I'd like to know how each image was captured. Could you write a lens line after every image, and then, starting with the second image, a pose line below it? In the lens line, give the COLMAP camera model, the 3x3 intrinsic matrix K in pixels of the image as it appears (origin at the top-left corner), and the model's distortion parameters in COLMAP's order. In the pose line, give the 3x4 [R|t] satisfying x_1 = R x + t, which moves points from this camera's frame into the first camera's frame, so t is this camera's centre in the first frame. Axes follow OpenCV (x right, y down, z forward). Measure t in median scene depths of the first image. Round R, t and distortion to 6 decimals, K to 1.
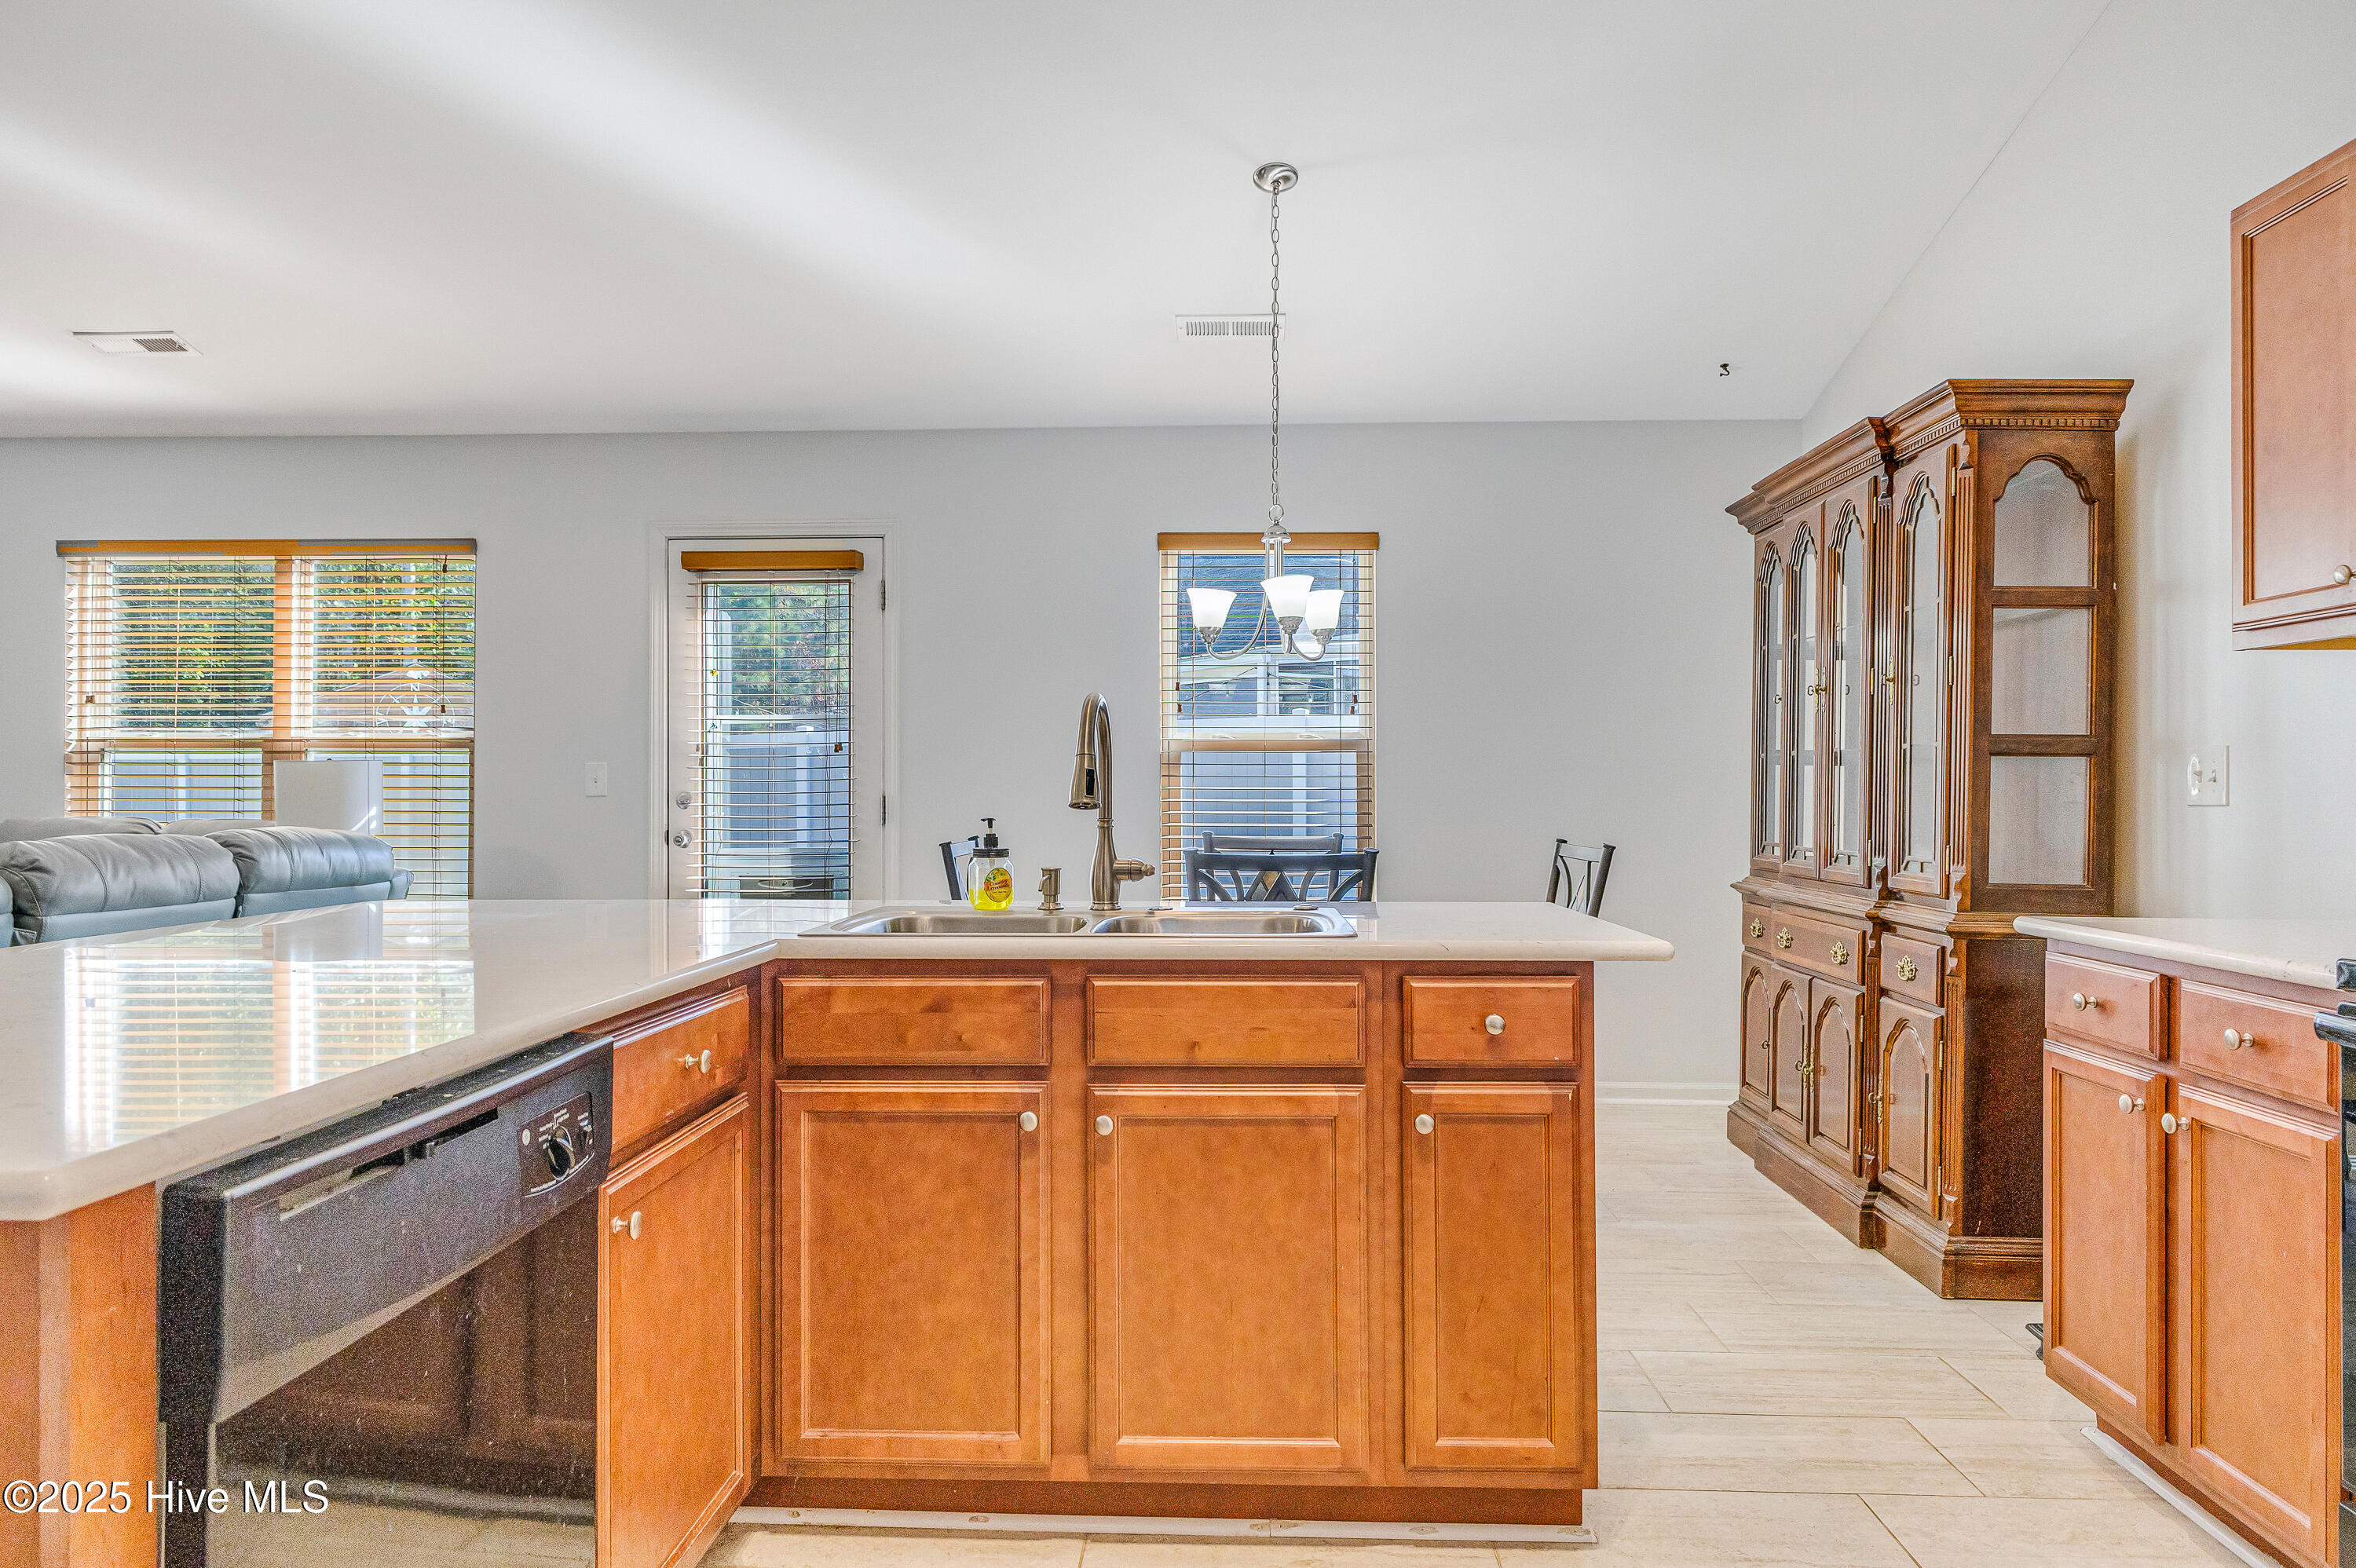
lens RADIAL K [[1526.6, 0, 1171.2], [0, 1526.6, 787.1], [0, 0, 1]] dist [-0.005000, -0.004059]
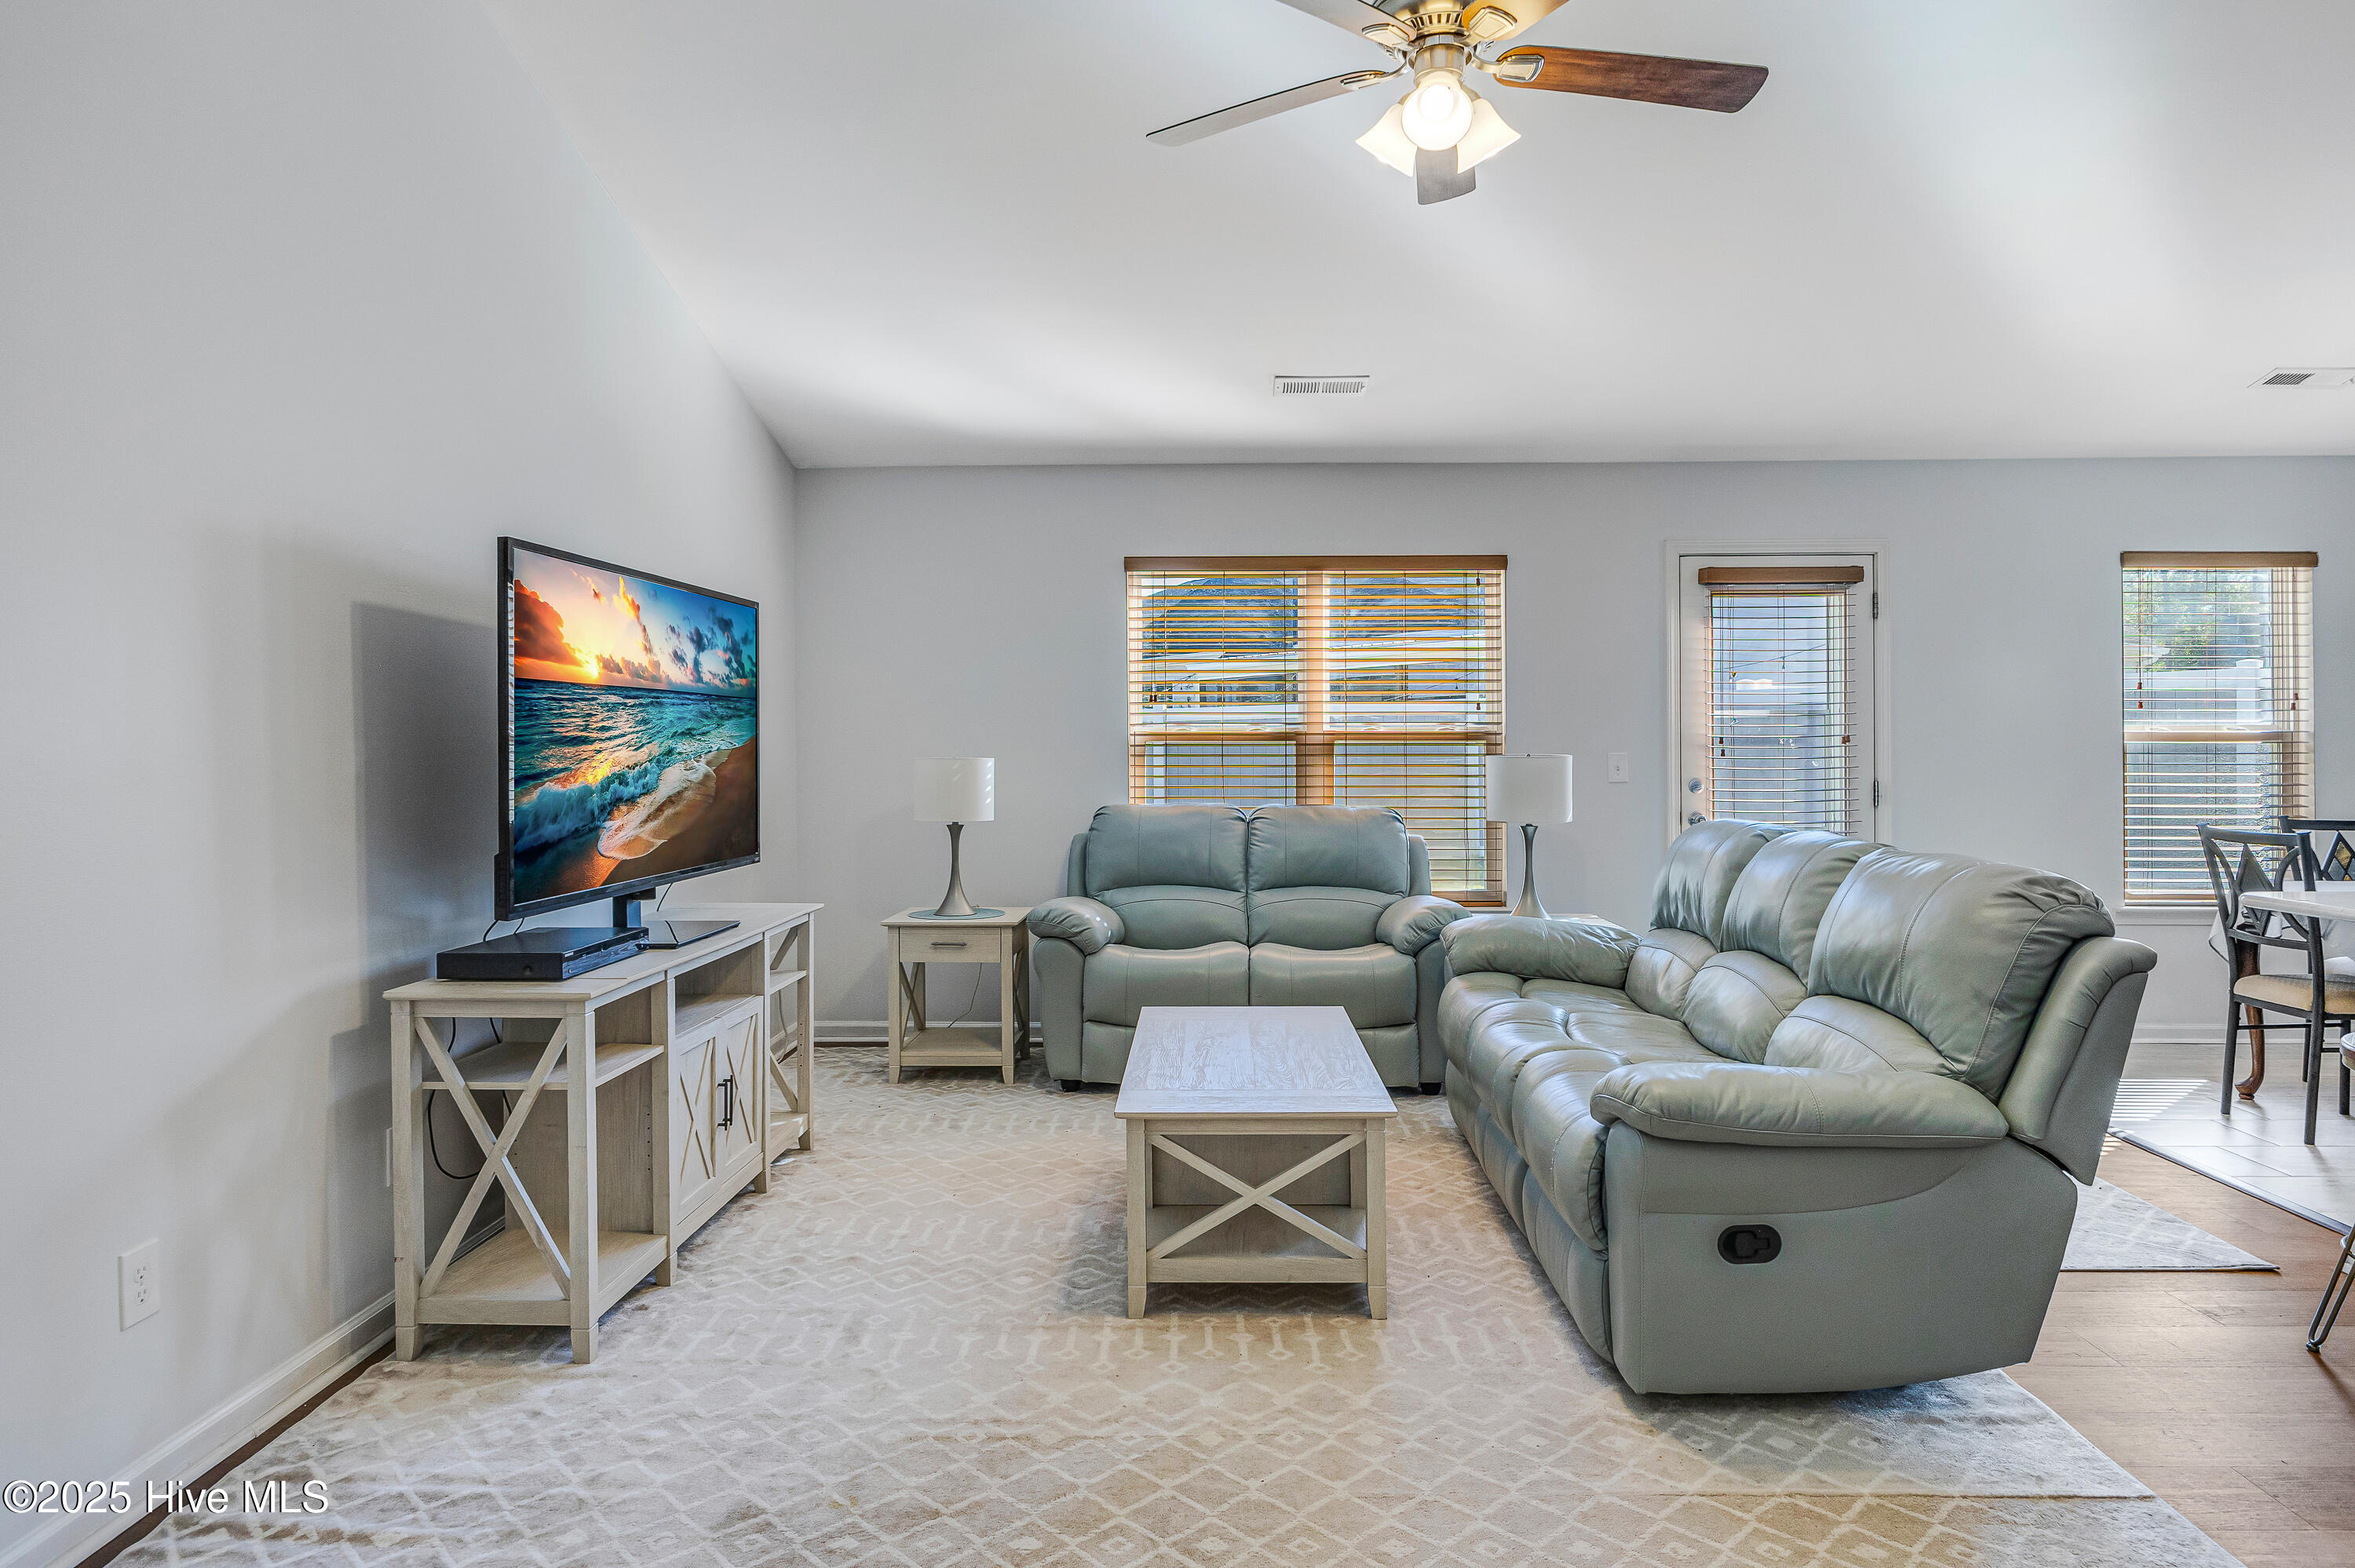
lens RADIAL K [[1372.3, 0, 1149.0], [0, 1372.3, 752.5], [0, 0, 1]] dist [-0.004318, -0.005695]
pose [[0.999903, -0.002883, 0.013639, -0.736987], [0.002870, 0.999995, 0.000918, -0.018846], [-0.013641, -0.000879, 0.999907, -0.014404]]
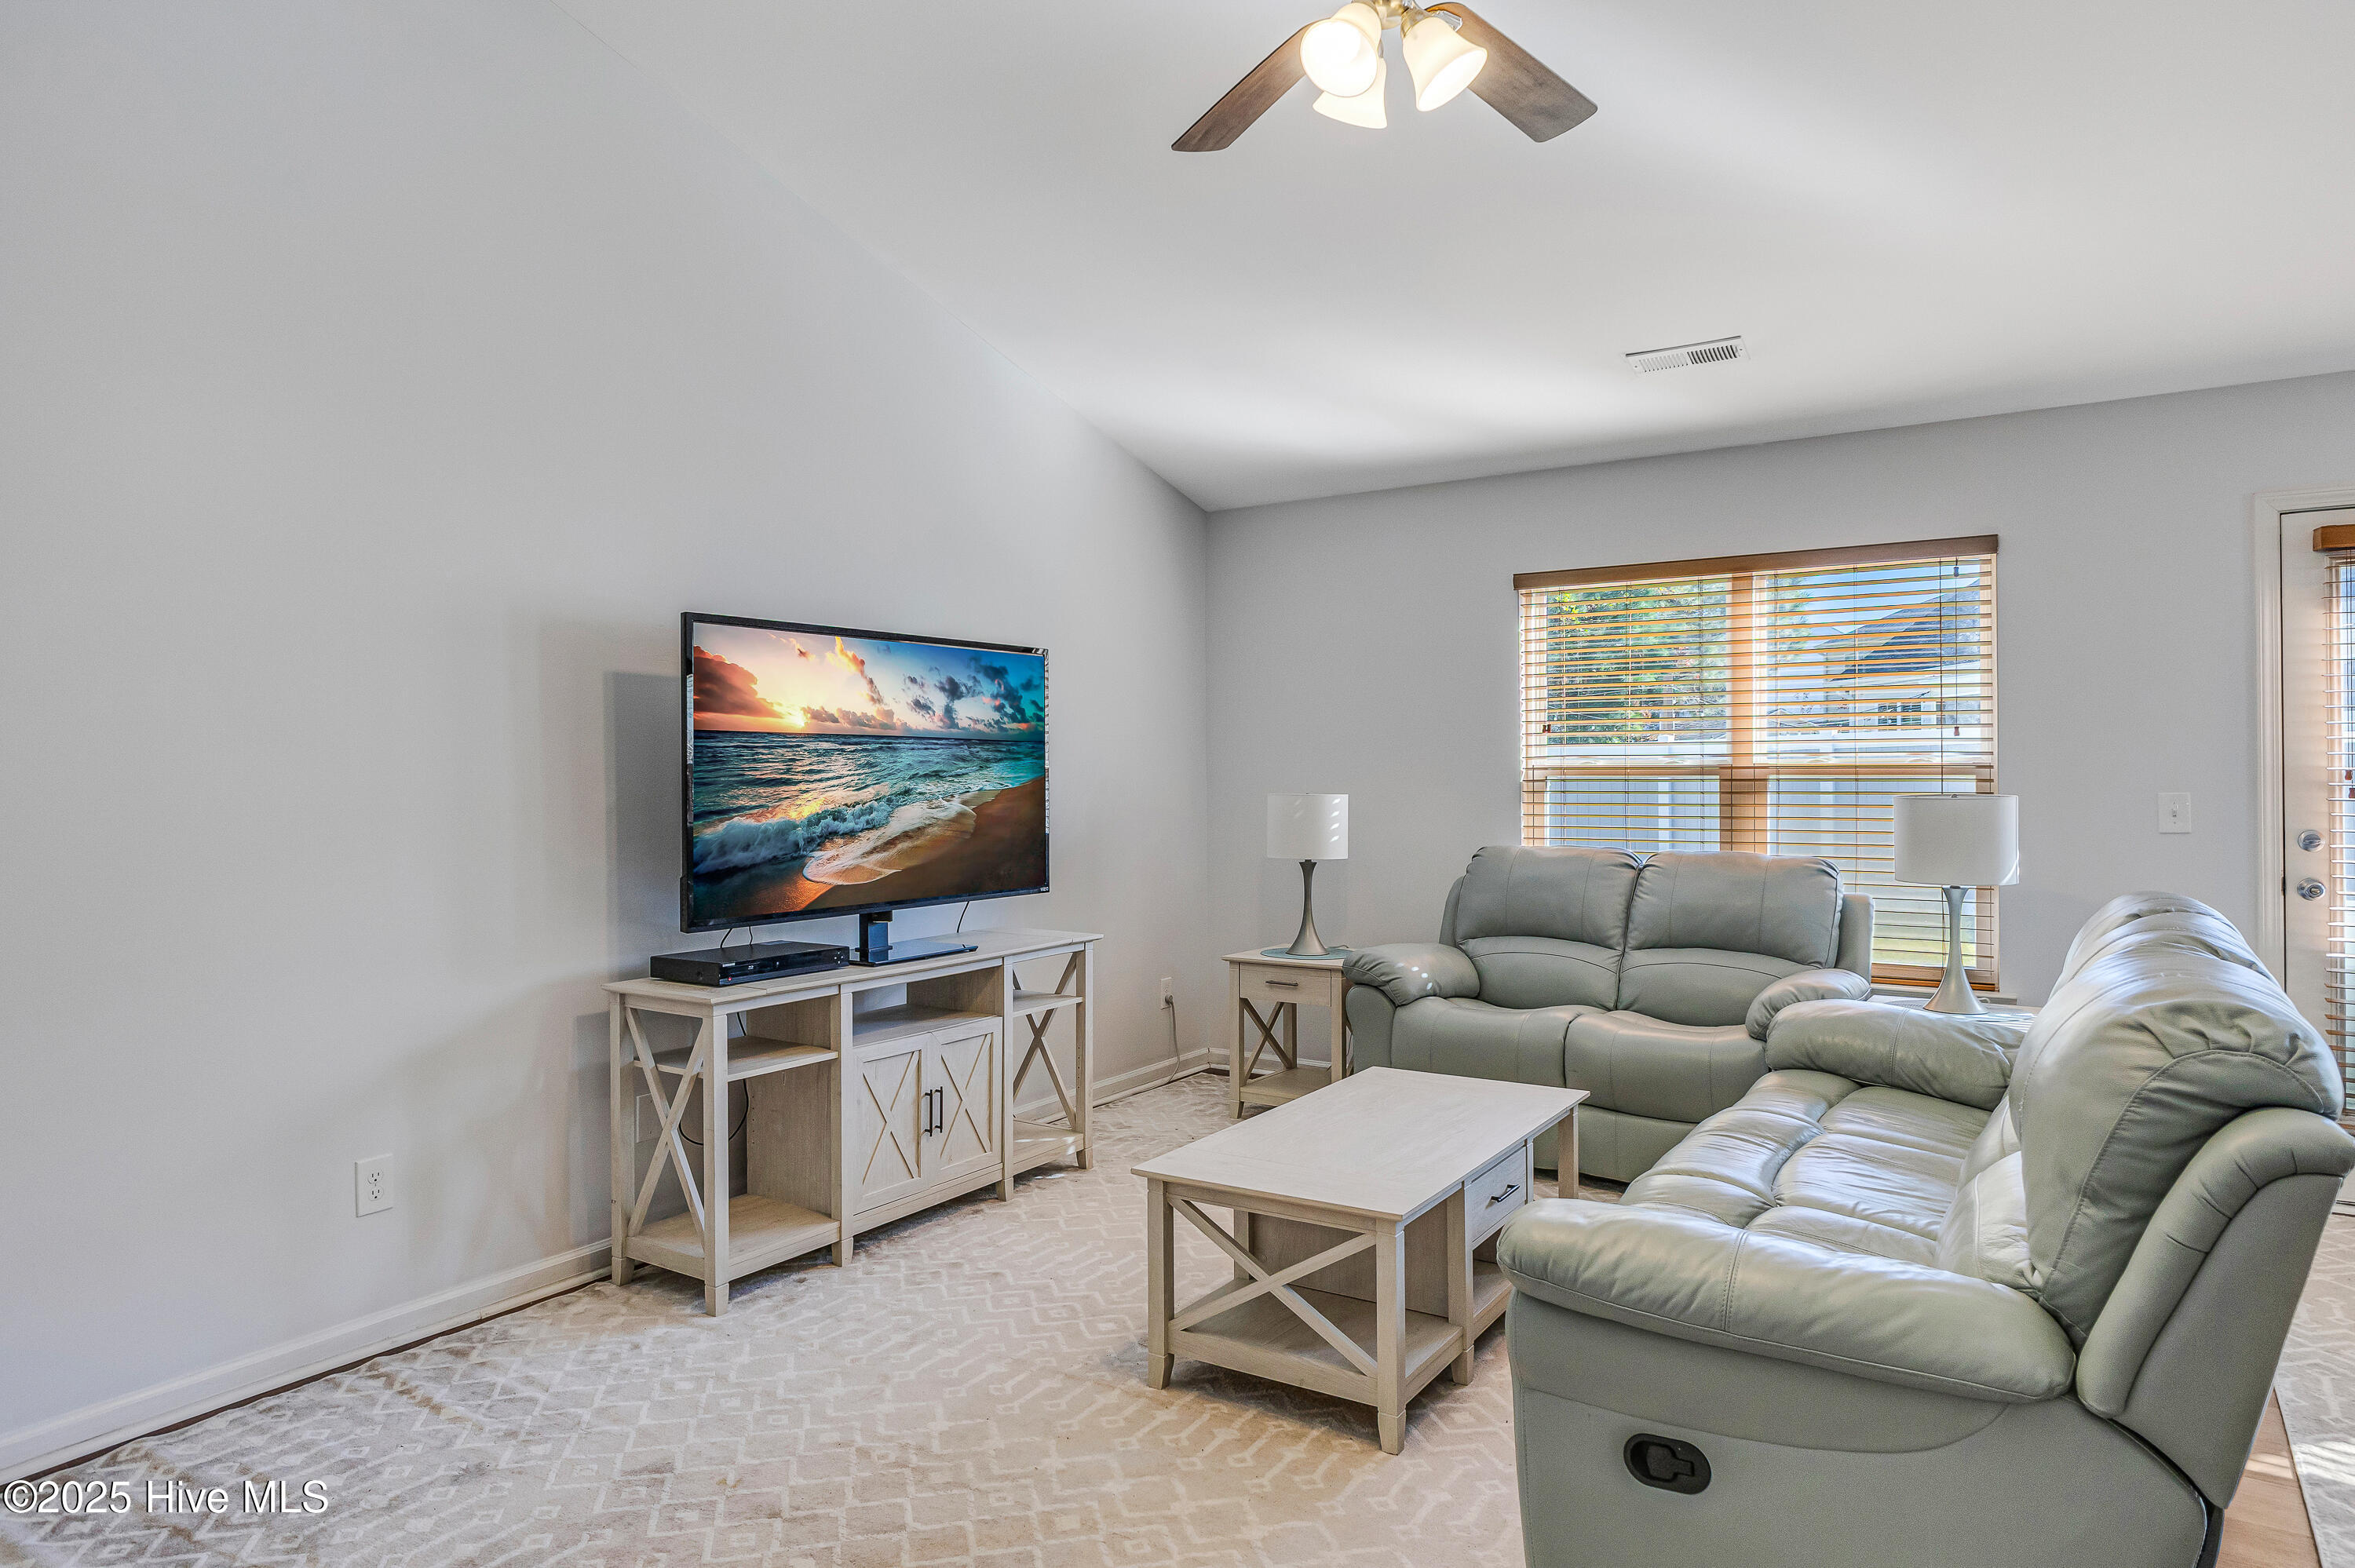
lens RADIAL K [[1372.3, 0, 1139.8], [0, 1372.3, 774.3], [0, 0, 1]] dist [-0.004318, -0.005695]
pose [[0.862226, -0.005611, -0.506493, -0.485654], [0.002963, 0.999977, -0.006033, -0.022975], [0.506515, 0.003701, 0.862223, 0.074413]]
